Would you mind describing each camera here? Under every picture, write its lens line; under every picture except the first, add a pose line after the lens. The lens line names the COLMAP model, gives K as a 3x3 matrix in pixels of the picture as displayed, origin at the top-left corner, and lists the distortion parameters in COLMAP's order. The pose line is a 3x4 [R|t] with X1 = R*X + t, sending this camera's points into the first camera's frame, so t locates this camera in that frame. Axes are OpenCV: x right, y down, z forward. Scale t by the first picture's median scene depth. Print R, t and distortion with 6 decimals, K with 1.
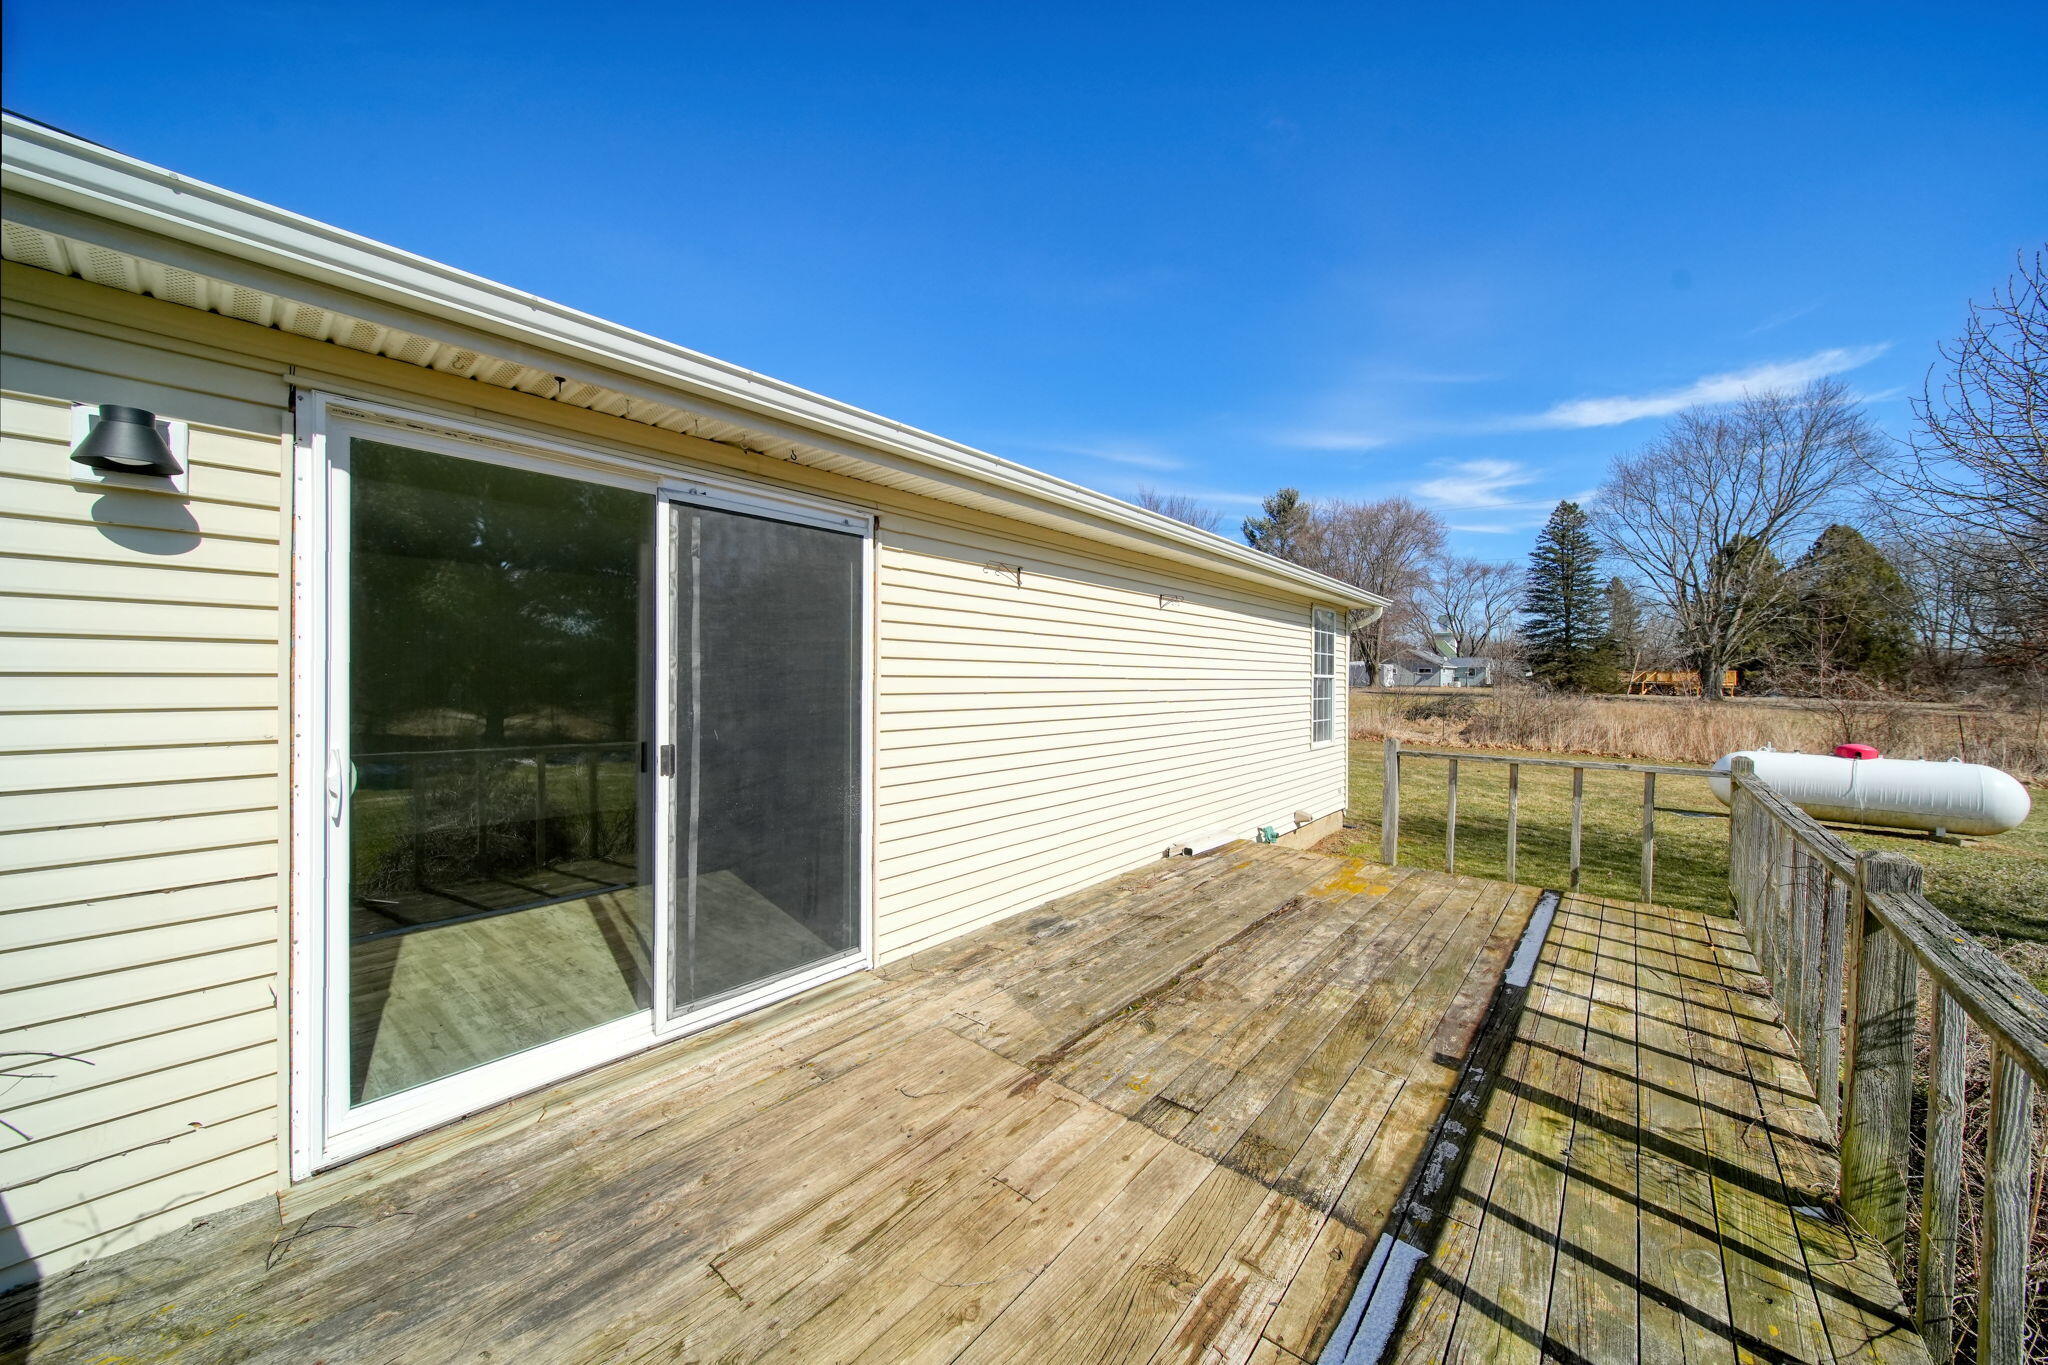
lens RADIAL K [[720.9, 0, 1018.2], [0, 720.9, 683.1], [0, 0, 1]] dist [-0.000267, -0.000325]
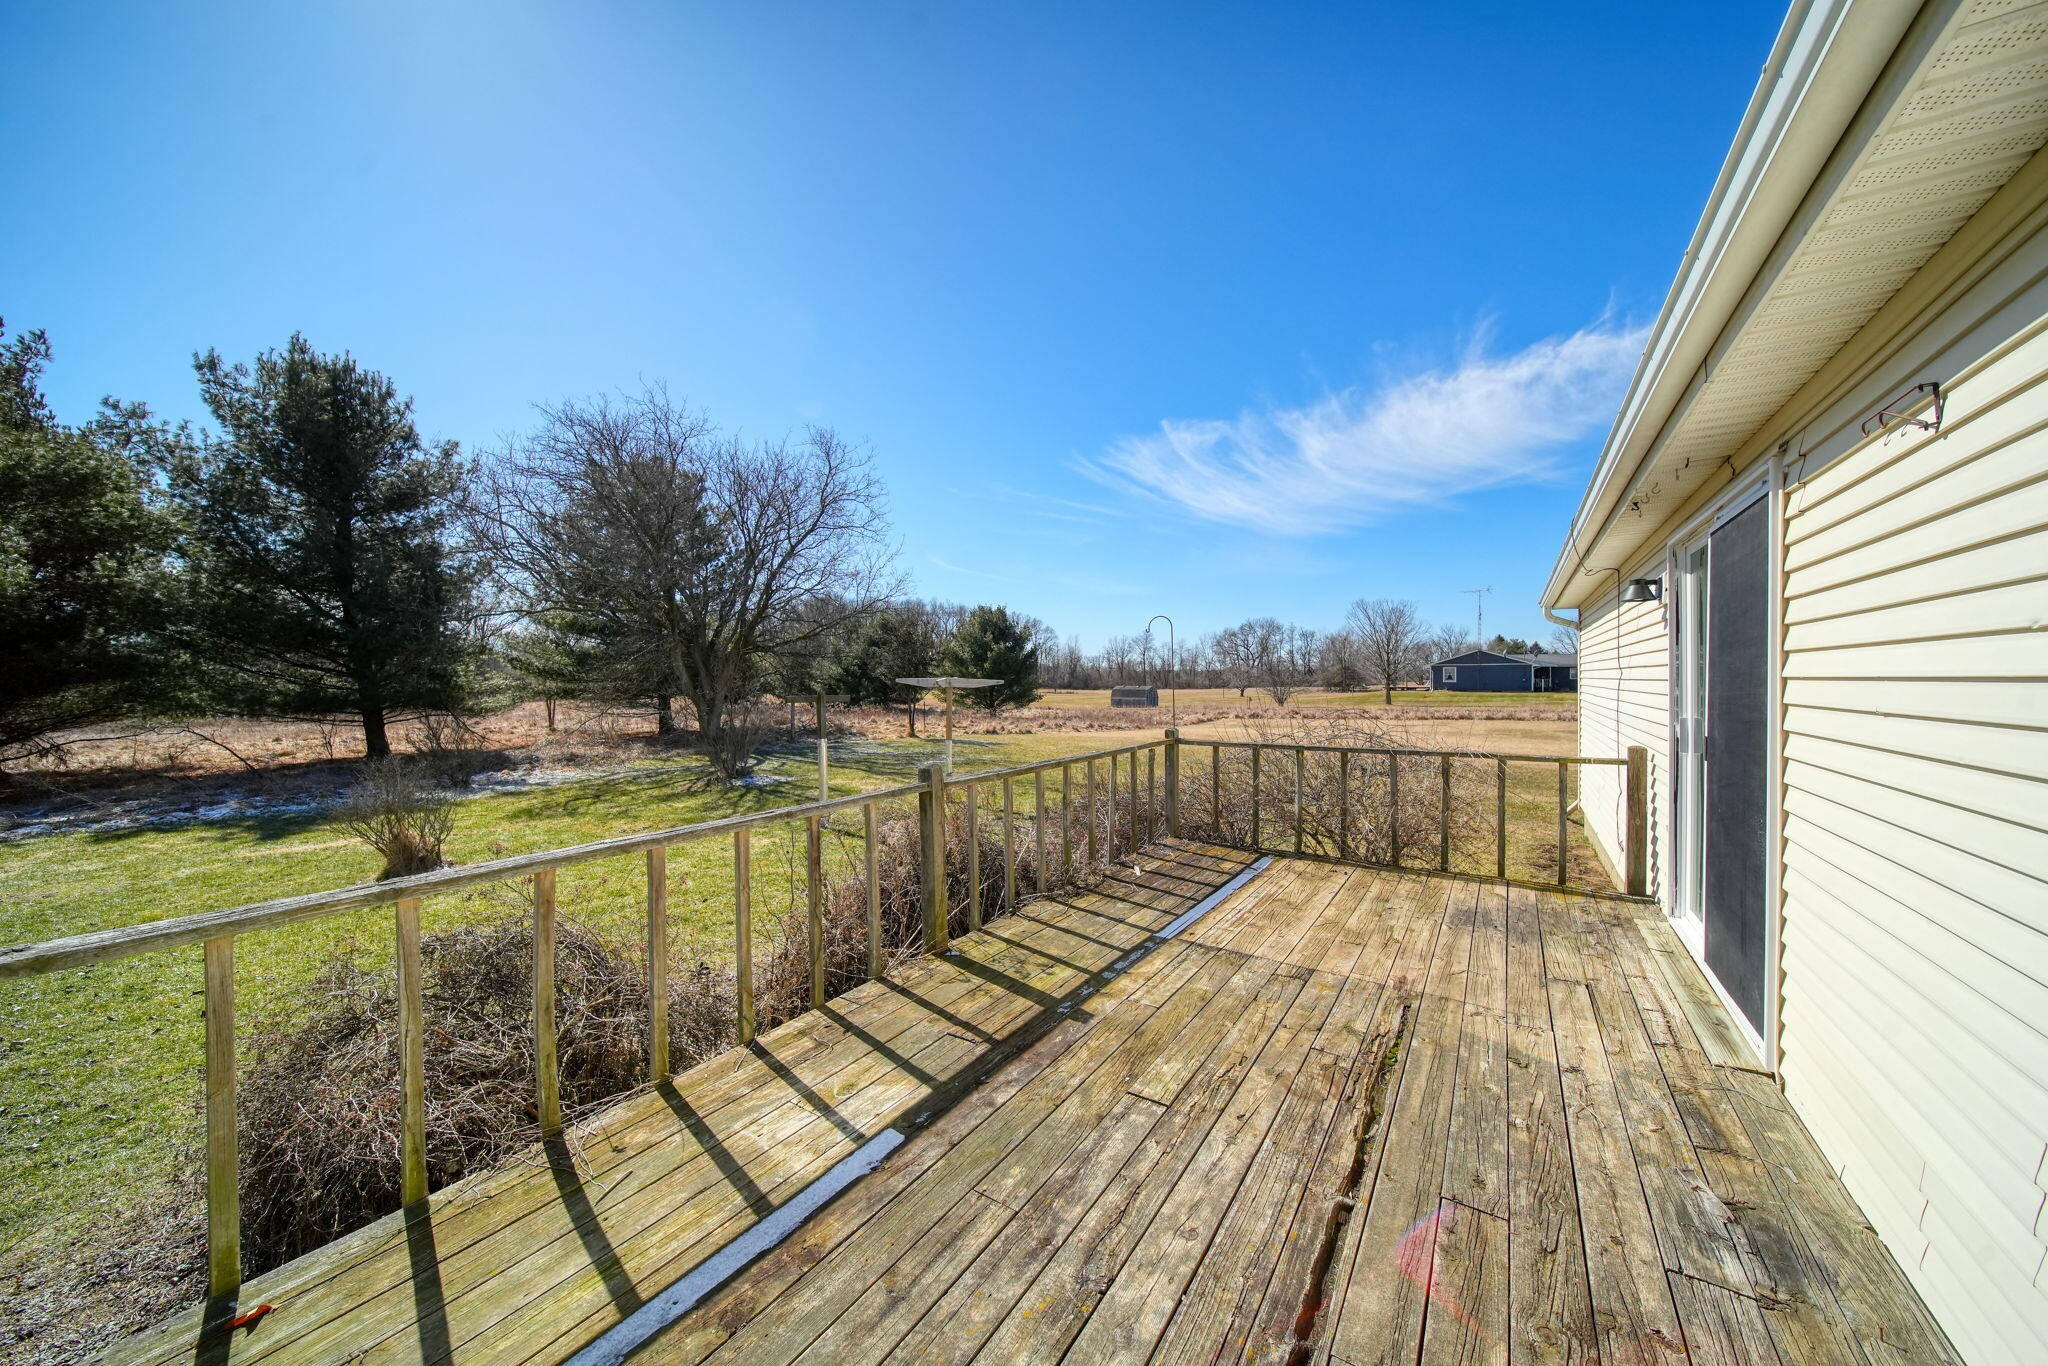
lens RADIAL K [[720.9, 0, 1018.2], [0, 720.9, 683.6], [0, 0, 1]] dist [-0.000267, -0.000325]
pose [[-0.993611, -0.004237, -0.112778, 0.851932], [-0.005616, 0.999913, 0.011907, -0.011885], [0.112718, 0.012464, -0.993549, 2.179826]]
